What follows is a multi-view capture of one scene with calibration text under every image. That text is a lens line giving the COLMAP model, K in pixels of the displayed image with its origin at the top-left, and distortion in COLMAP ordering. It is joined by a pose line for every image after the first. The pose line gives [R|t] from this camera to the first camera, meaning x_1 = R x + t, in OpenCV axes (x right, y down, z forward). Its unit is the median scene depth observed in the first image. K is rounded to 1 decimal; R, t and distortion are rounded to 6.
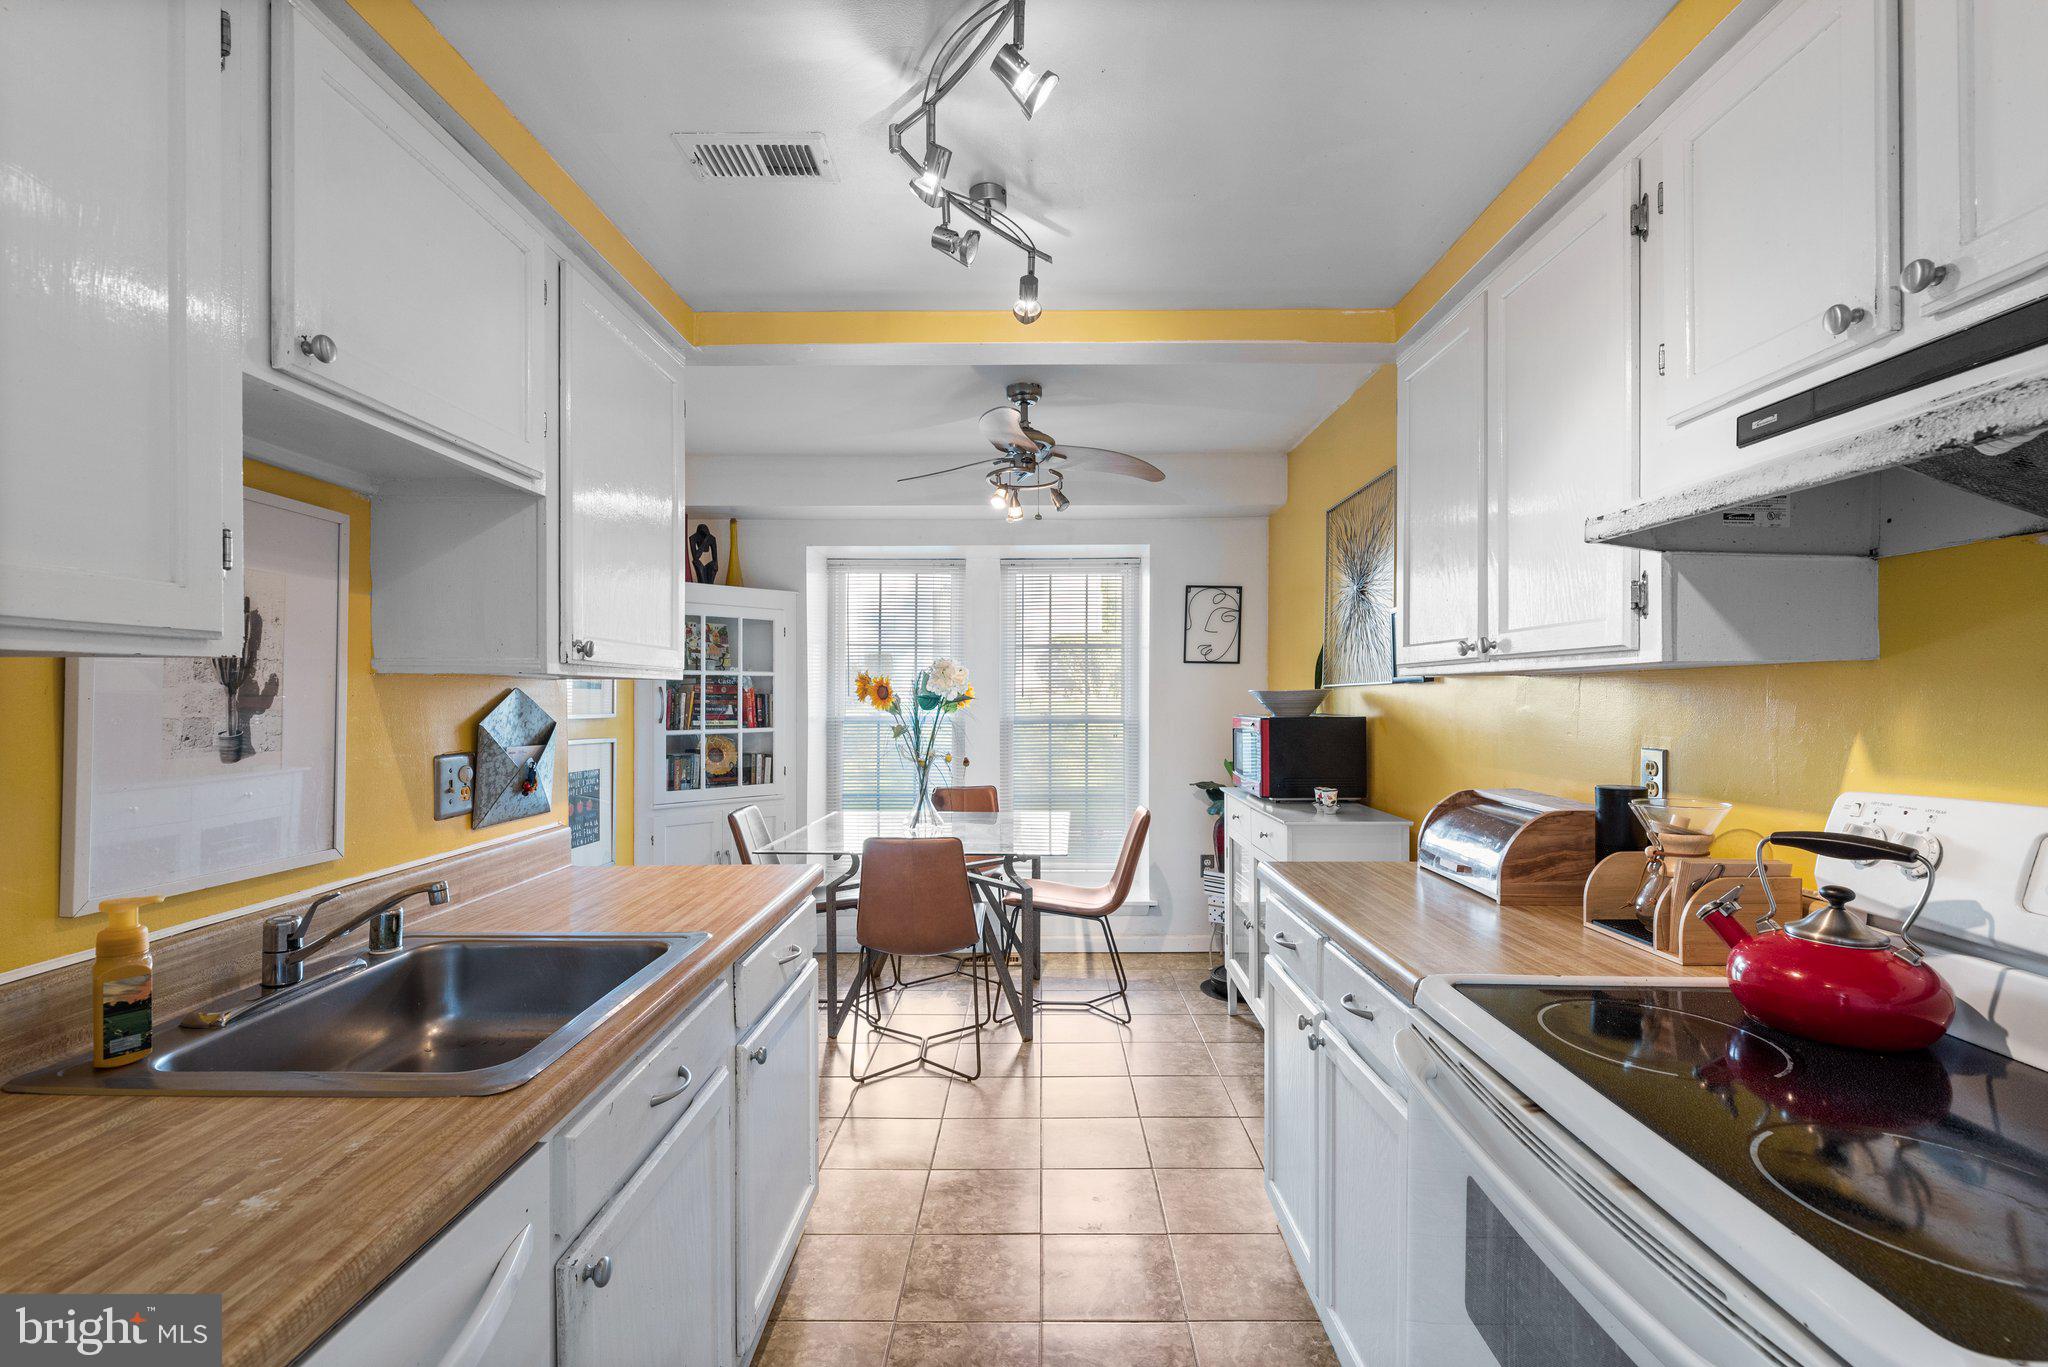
lens RADIAL K [[915.4, 0, 1035.0], [0, 915.4, 702.2], [0, 0, 1]] dist [0.004836, -0.001453]
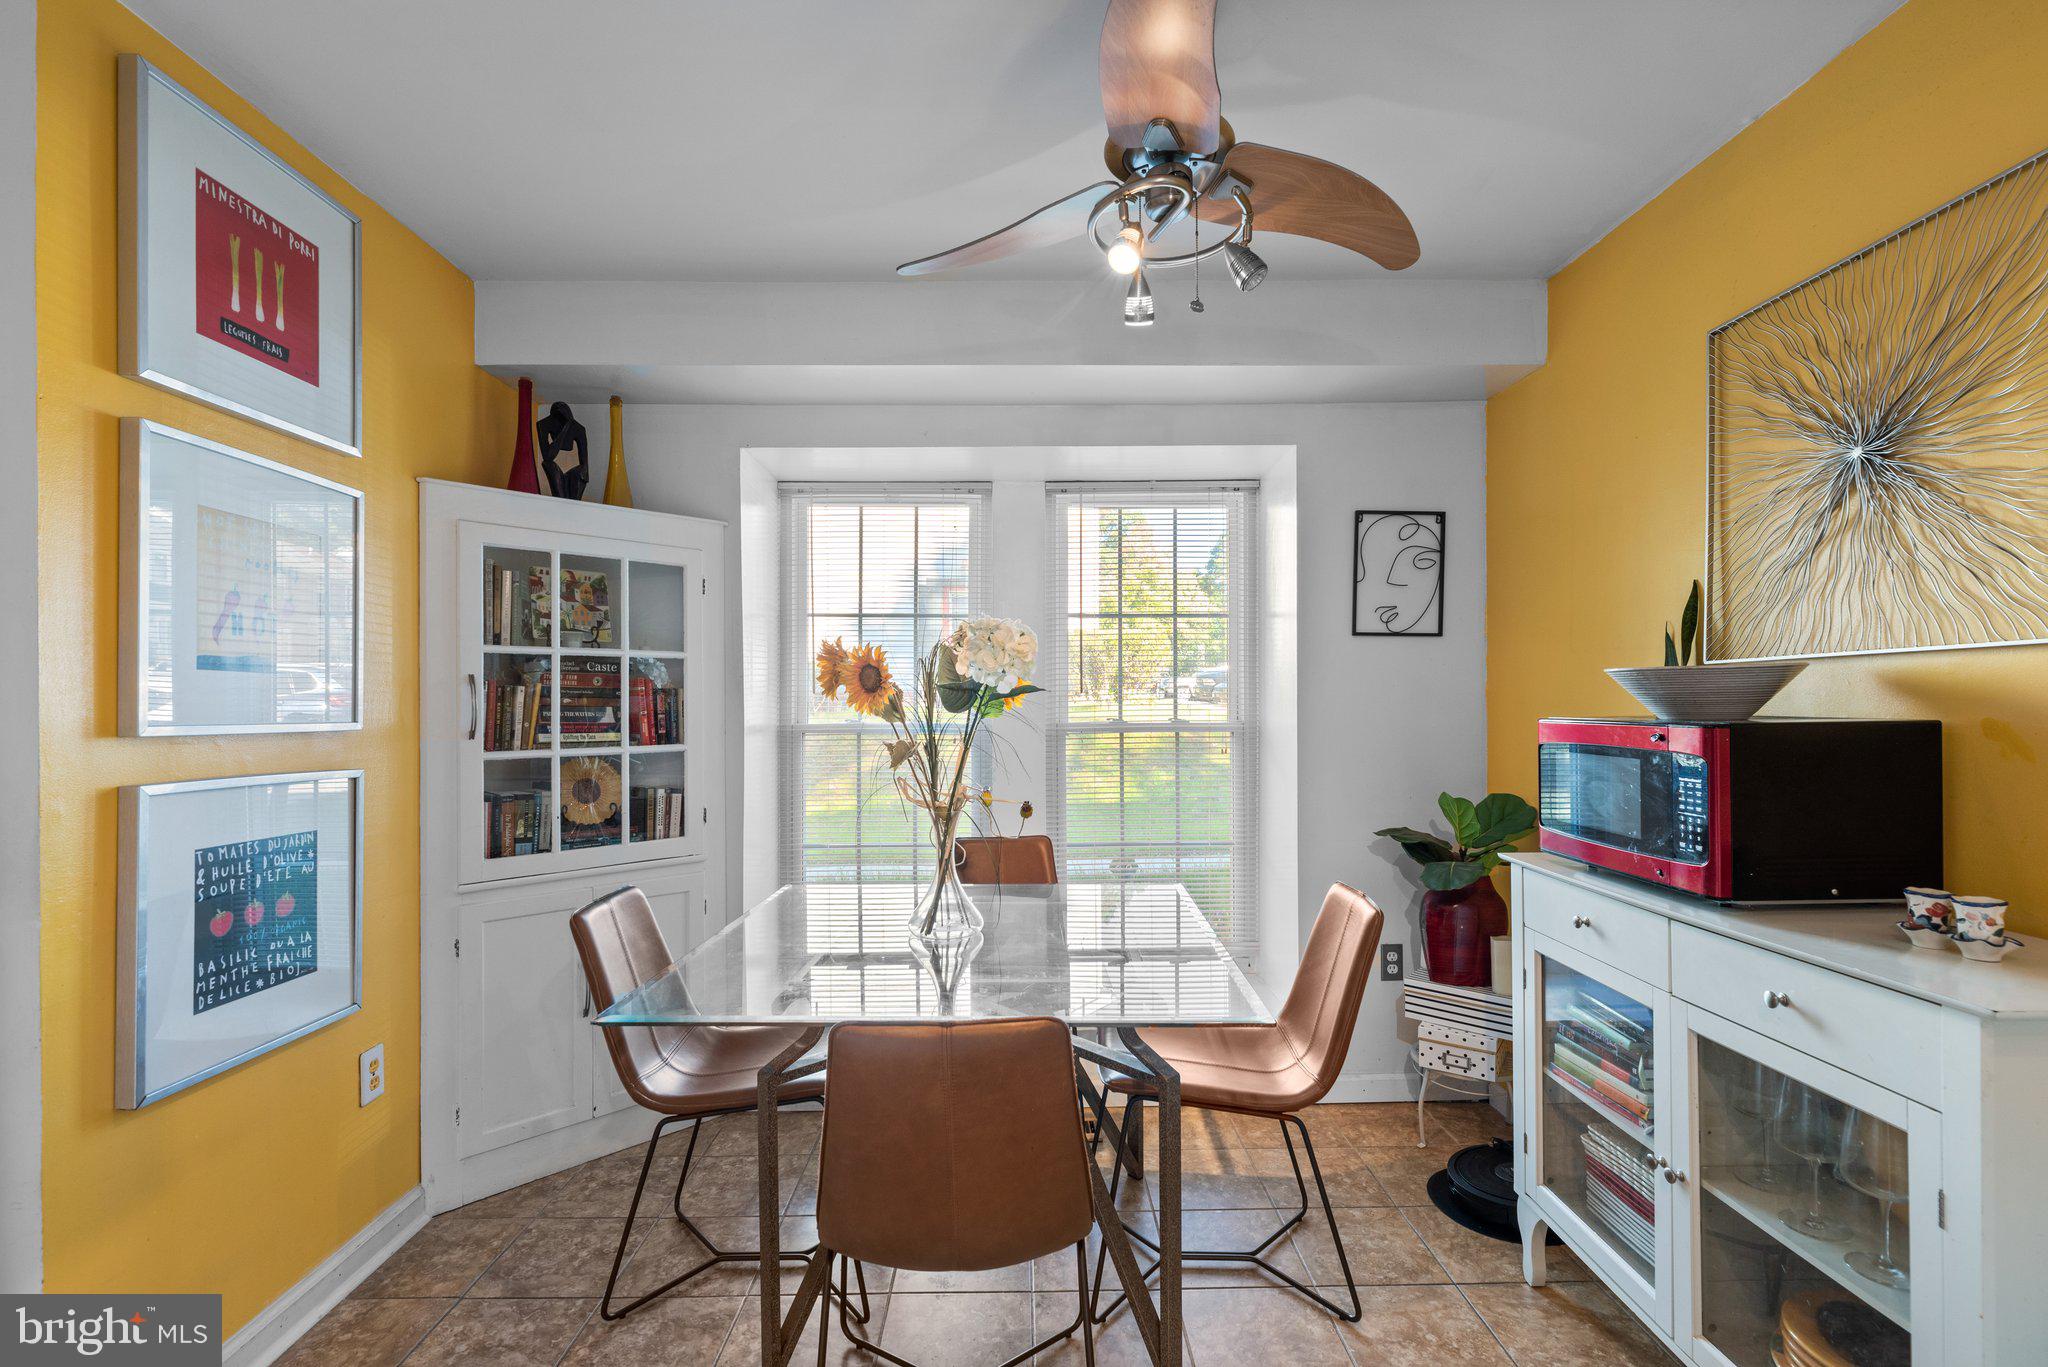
lens RADIAL K [[915.4, 0, 1032.7], [0, 915.4, 699.4], [0, 0, 1]] dist [0.004836, -0.001453]
pose [[0.999747, -0.005699, 0.021779, -0.092469], [0.005897, 0.999942, -0.009030, 0.006739], [-0.021726, 0.009157, 0.999722, 0.520553]]
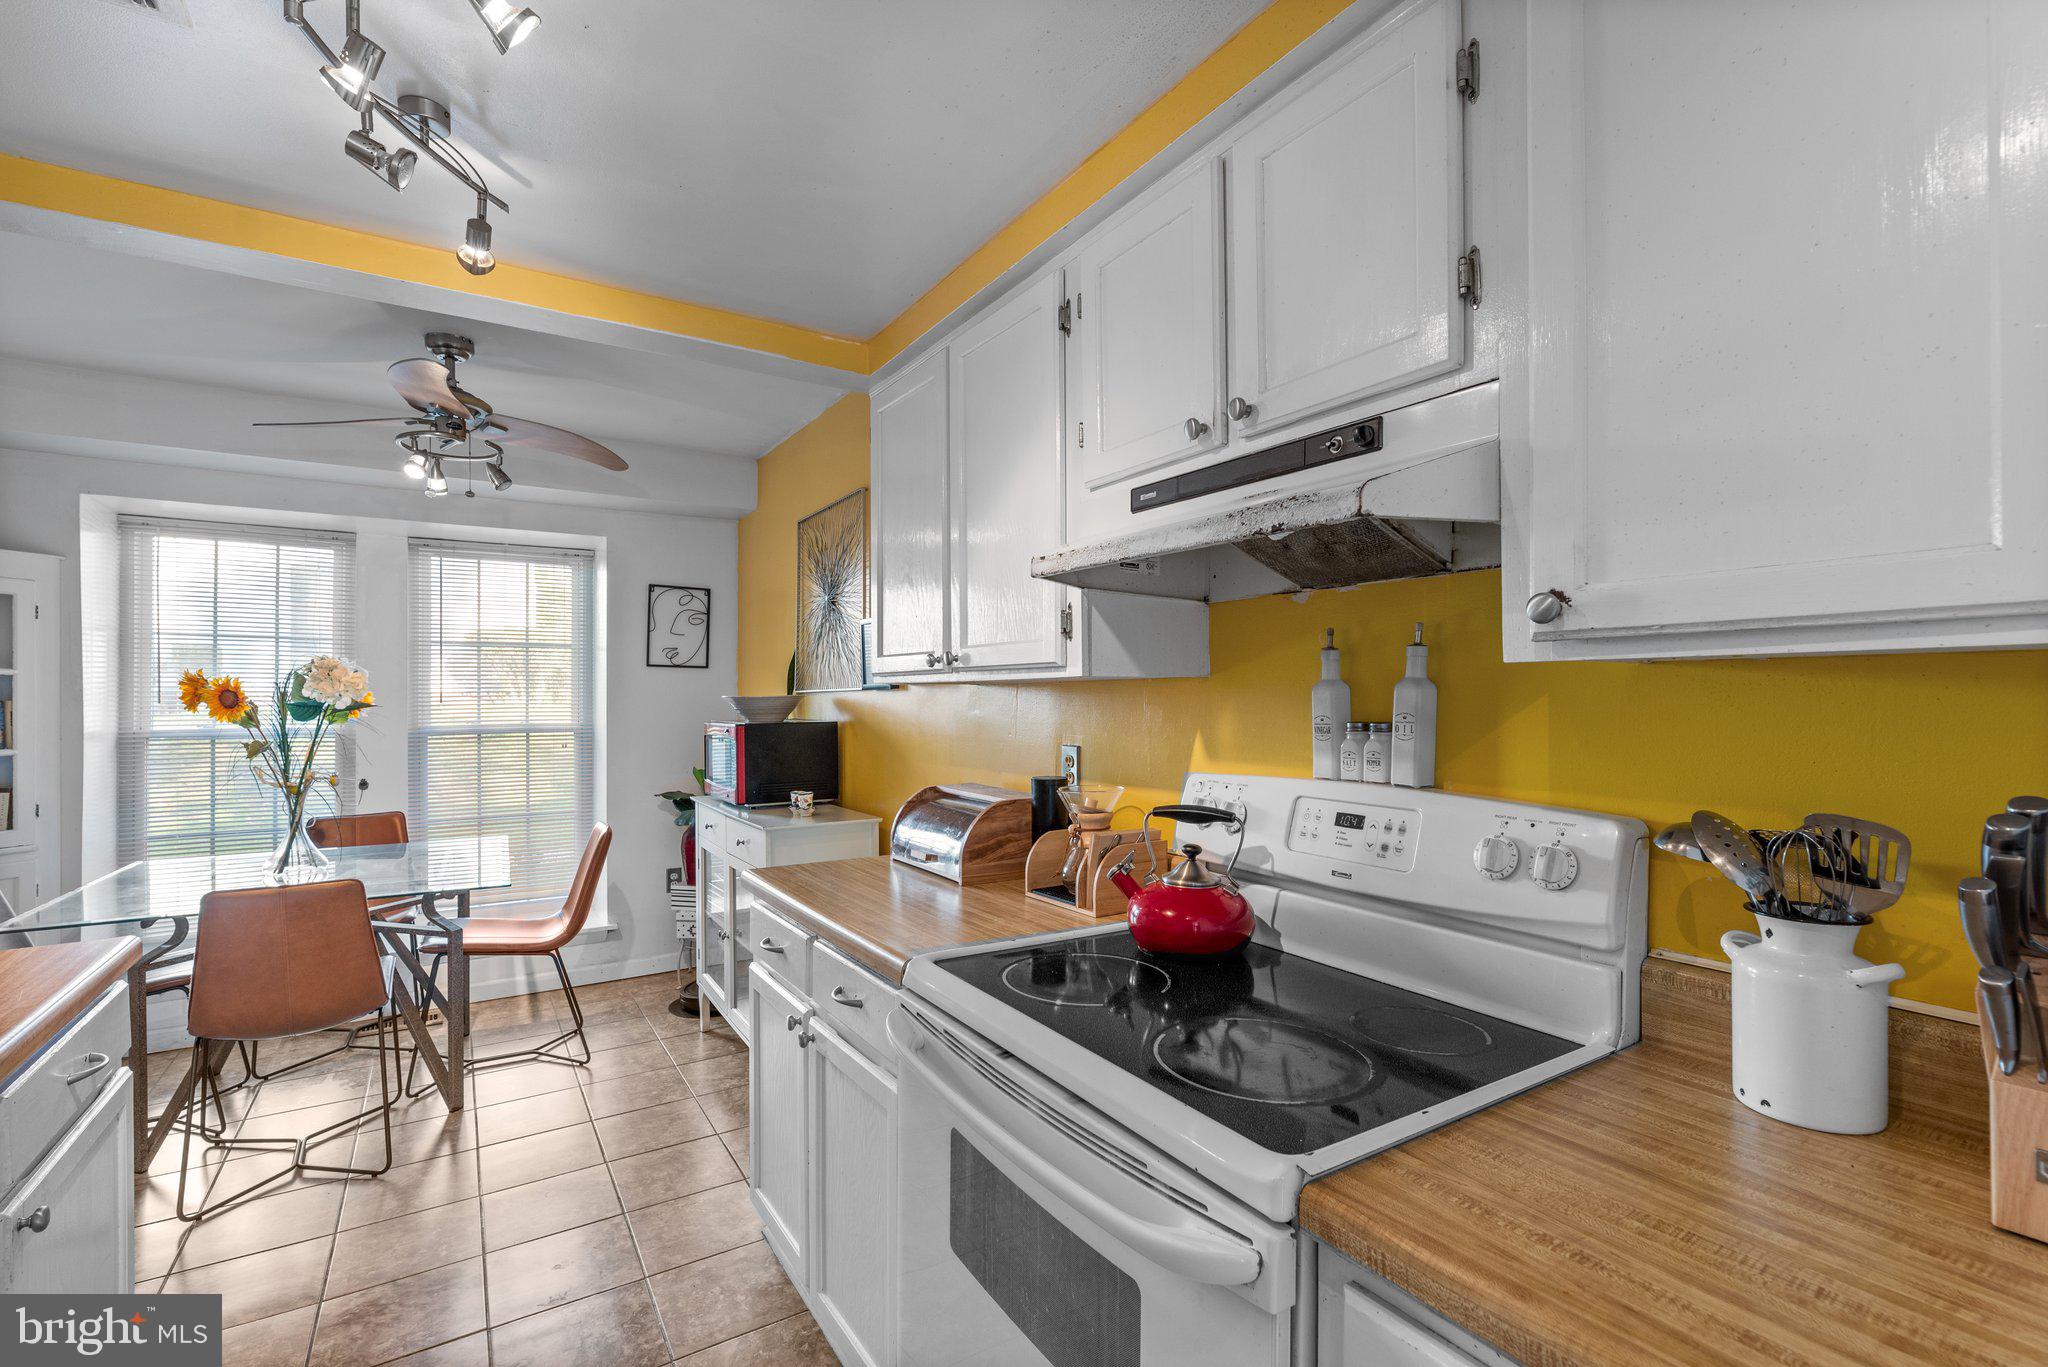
lens RADIAL K [[915.4, 0, 1031.5], [0, 915.4, 700.1], [0, 0, 1]] dist [0.004836, -0.001453]
pose [[0.840692, -0.002709, 0.541506, -0.019594], [0.005952, 0.999973, -0.004237, -0.002819], [-0.541480, 0.006785, 0.840686, -0.003911]]
